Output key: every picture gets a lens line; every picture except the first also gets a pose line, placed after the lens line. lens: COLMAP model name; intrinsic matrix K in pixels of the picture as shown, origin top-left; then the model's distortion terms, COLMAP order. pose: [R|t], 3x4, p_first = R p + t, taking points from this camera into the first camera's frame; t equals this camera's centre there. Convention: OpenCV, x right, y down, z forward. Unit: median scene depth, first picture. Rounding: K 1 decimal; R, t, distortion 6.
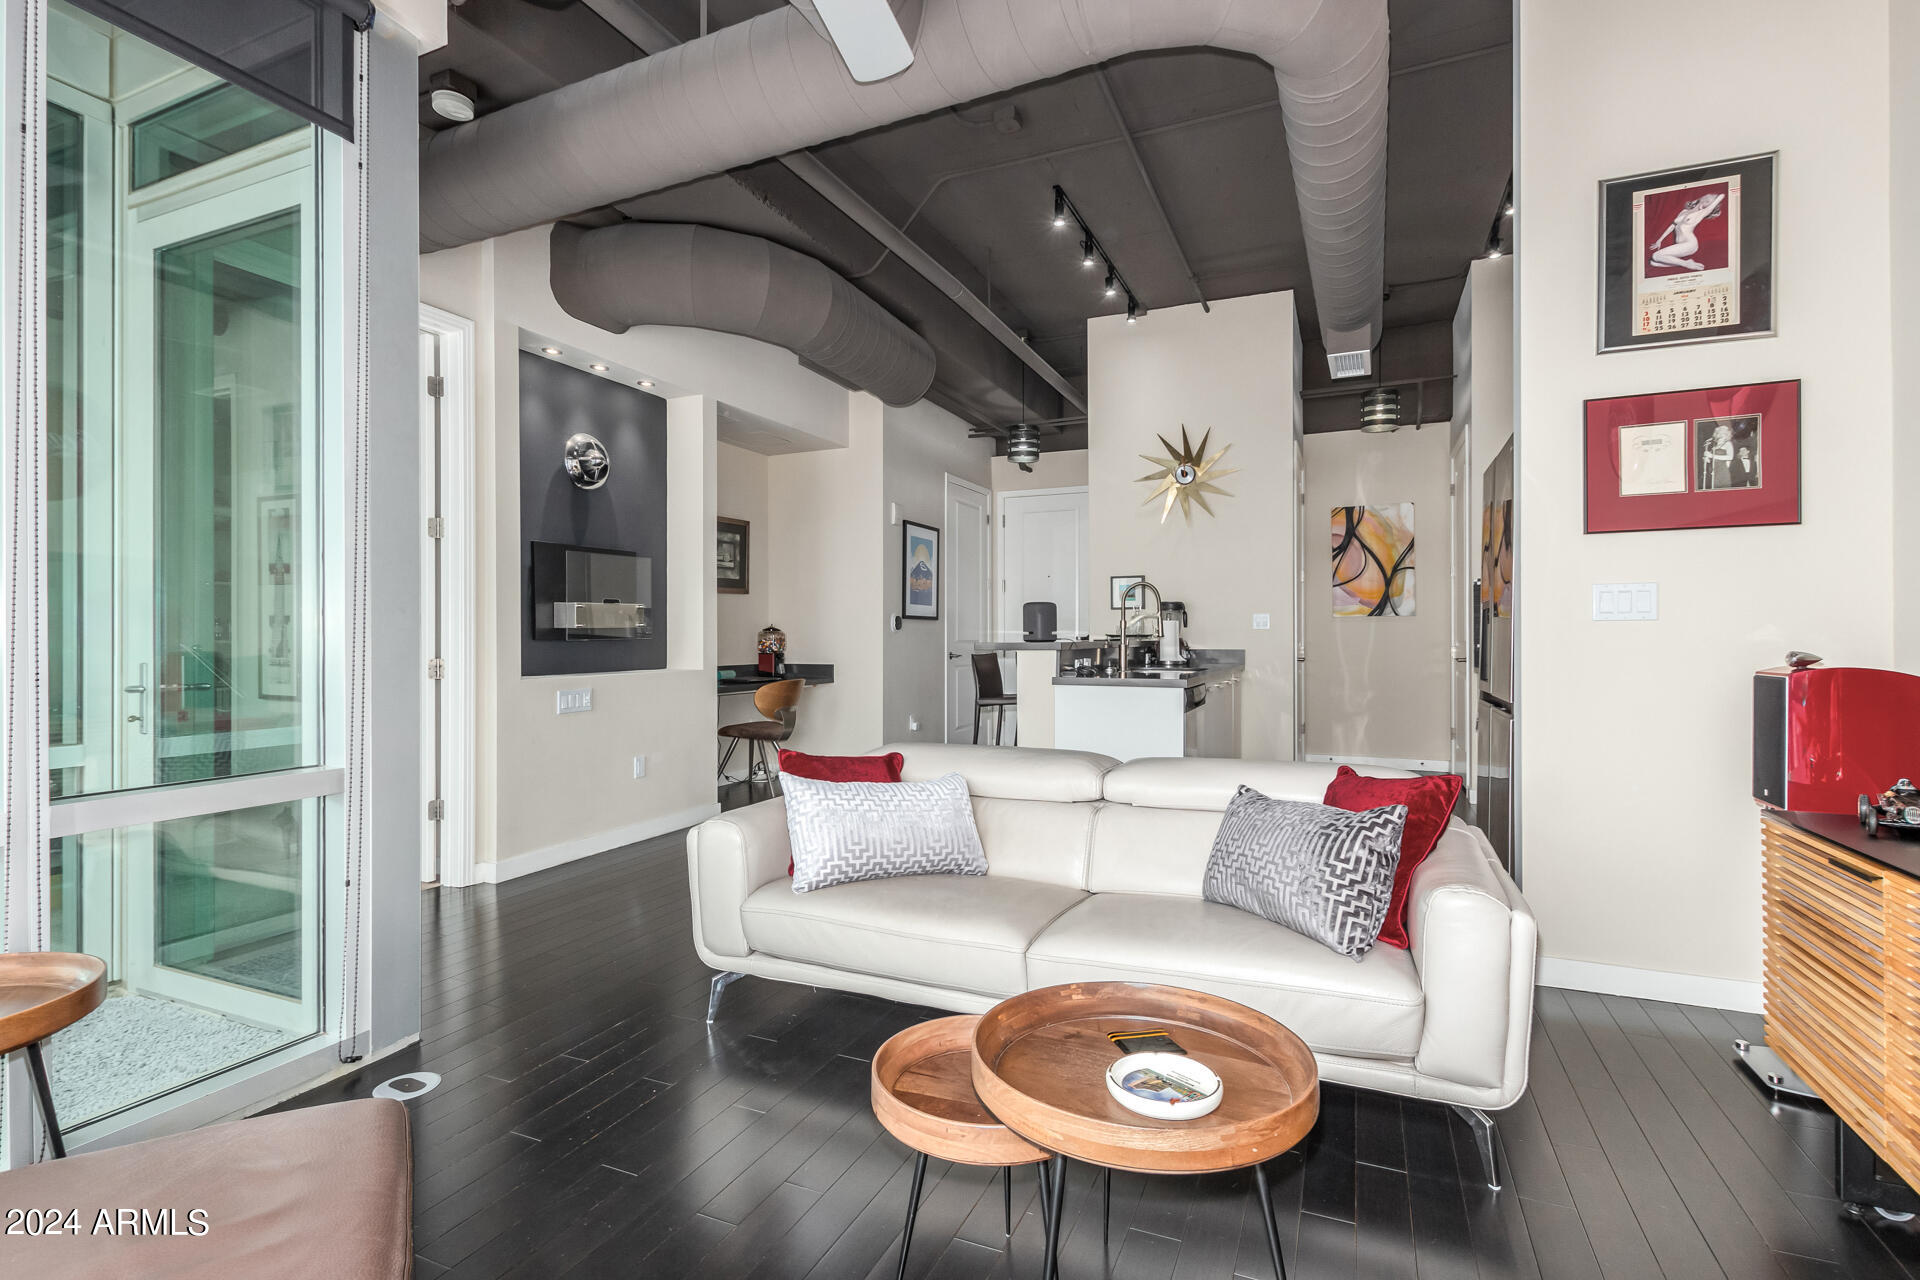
lens RADIAL K [[889.6, 0, 950.9], [0, 889.6, 634.6], [0, 0, 1]] dist [0.002349, -0.000045]
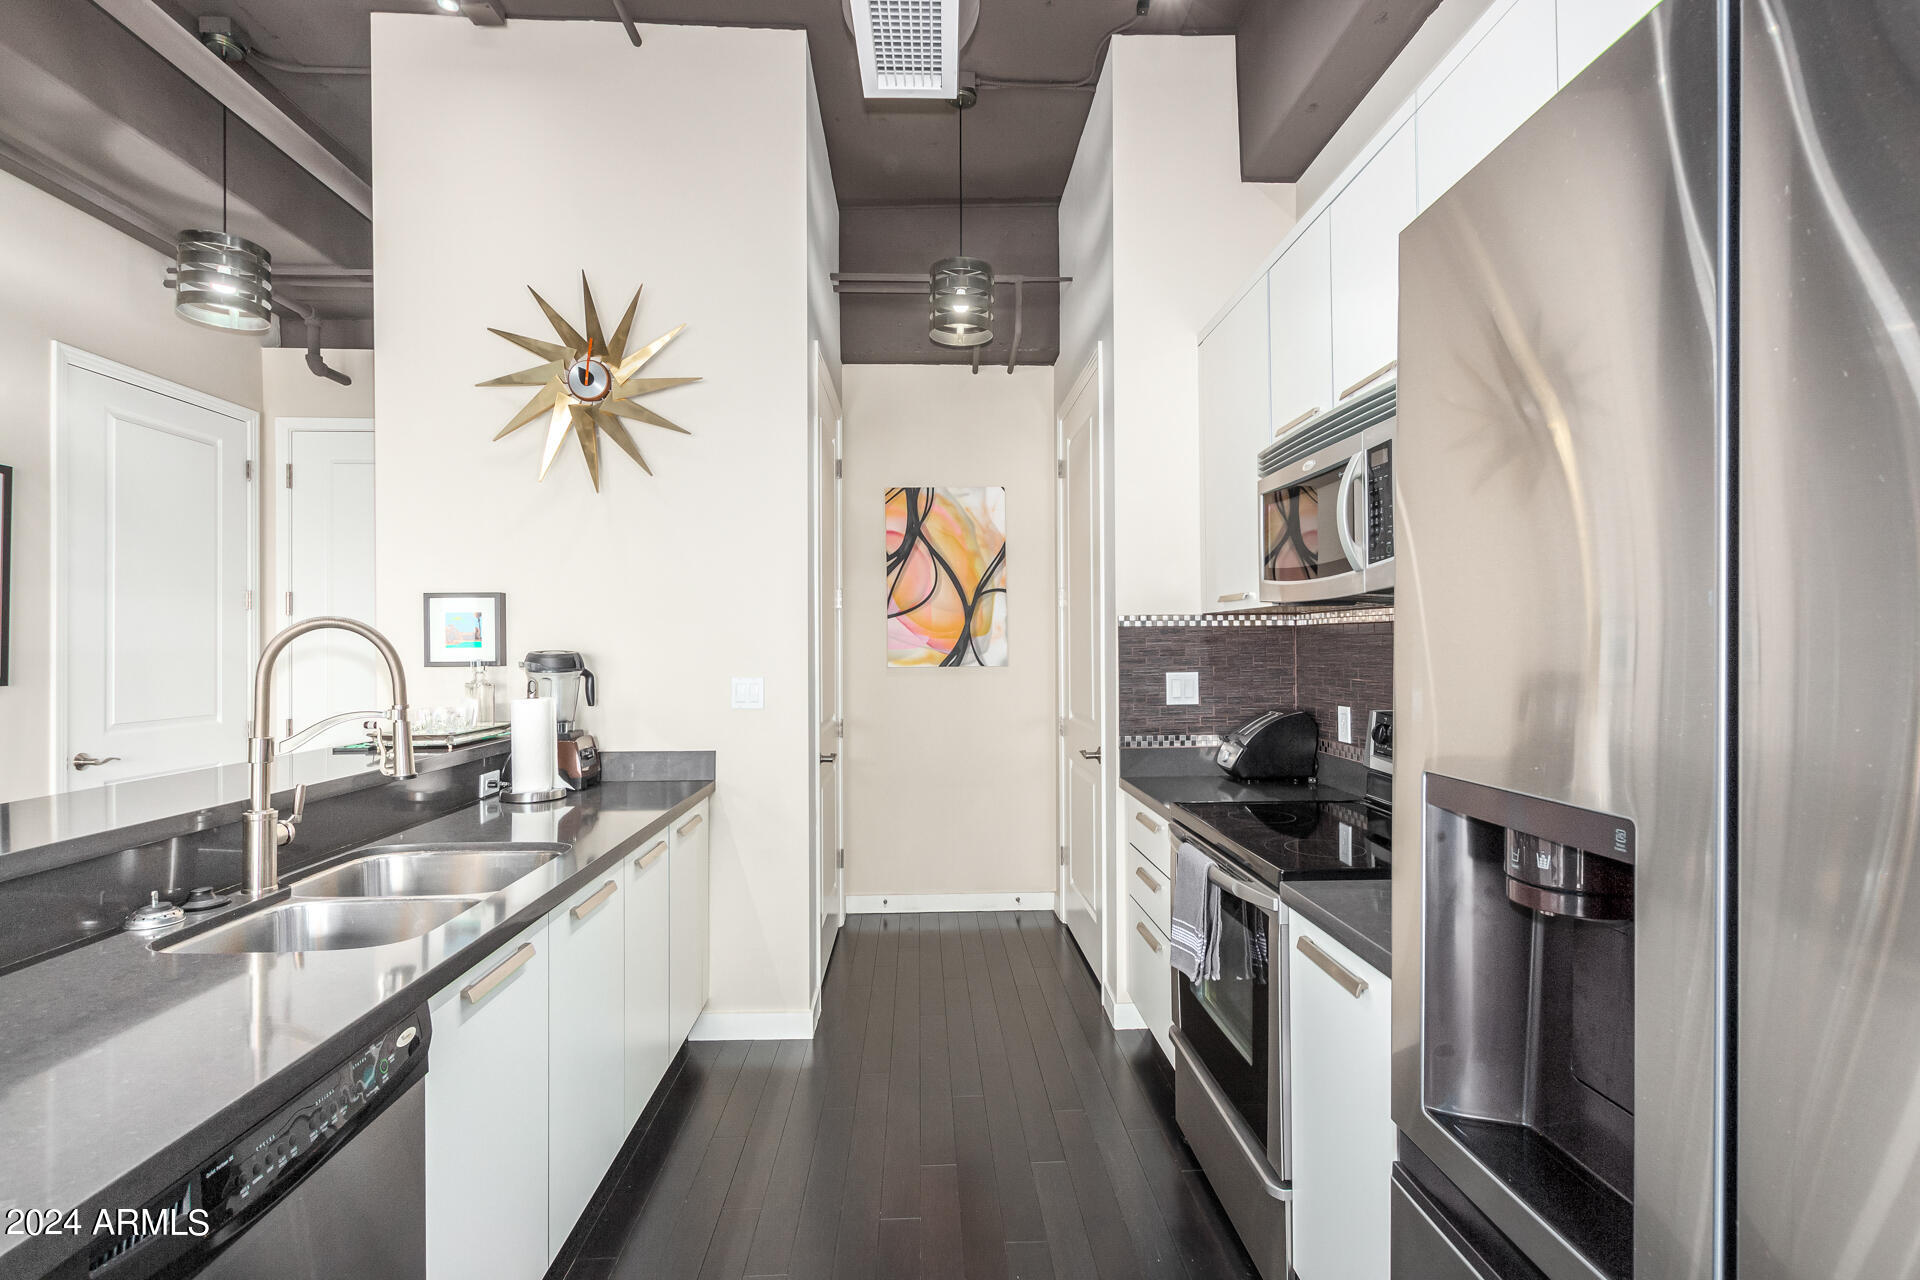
lens RADIAL K [[889.6, 0, 956.4], [0, 889.6, 642.7], [0, 0, 1]] dist [0.002349, -0.000045]
pose [[0.893806, -0.001553, 0.448451, 0.204890], [0.004198, 0.999979, -0.004904, -0.034757], [-0.448434, 0.006266, 0.893794, 0.449751]]
